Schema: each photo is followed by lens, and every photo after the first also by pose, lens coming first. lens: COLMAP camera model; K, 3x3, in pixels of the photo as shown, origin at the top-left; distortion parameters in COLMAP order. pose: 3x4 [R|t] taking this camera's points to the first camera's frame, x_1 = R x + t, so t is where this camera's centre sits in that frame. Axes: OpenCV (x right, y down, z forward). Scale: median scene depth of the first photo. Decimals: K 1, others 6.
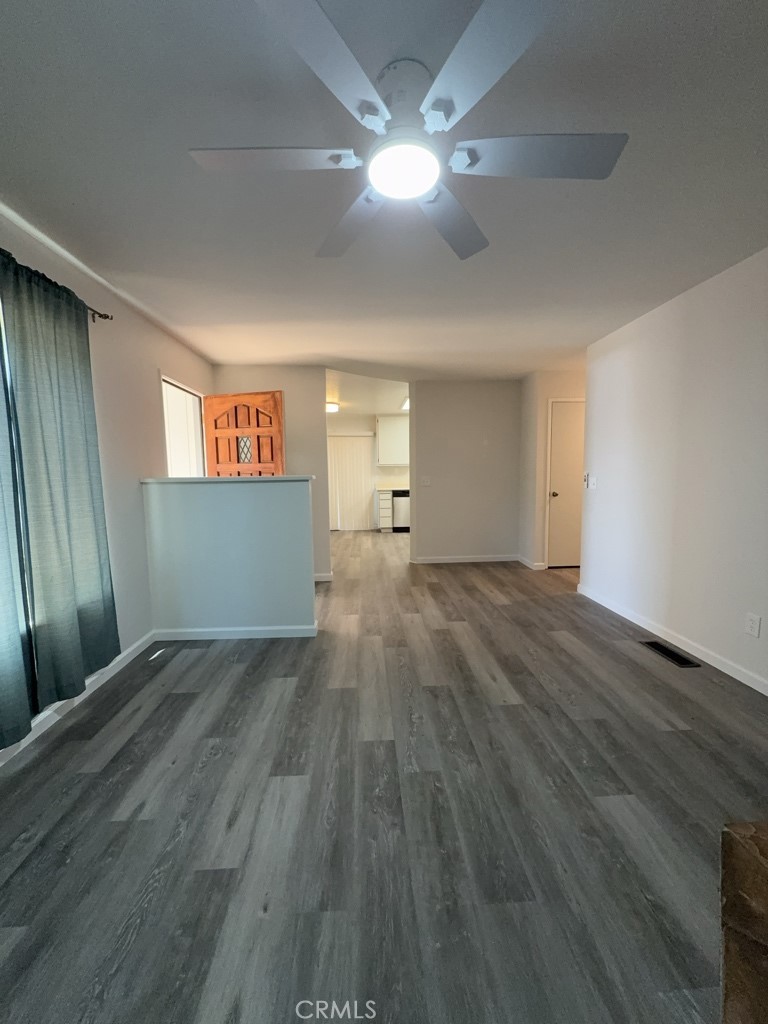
lens RADIAL K [[410.5, 0, 384.4], [0, 410.5, 514.3], [0, 0, 1]] dist [0.003185, -0.000414]
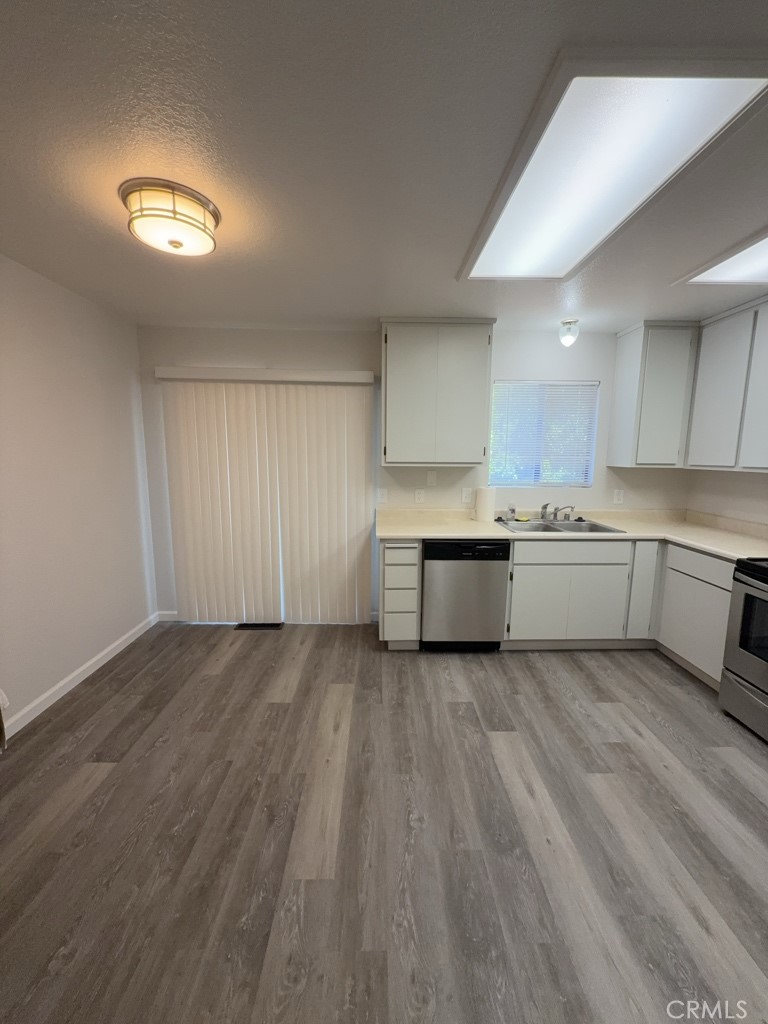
lens RADIAL K [[410.5, 0, 381.9], [0, 410.5, 510.0], [0, 0, 1]] dist [0.003185, -0.000414]
pose [[0.998679, 0.029435, -0.042109, -0.000037], [-0.027774, 0.998834, 0.039500, -0.015761], [0.043222, -0.038278, 0.998332, 0.106141]]
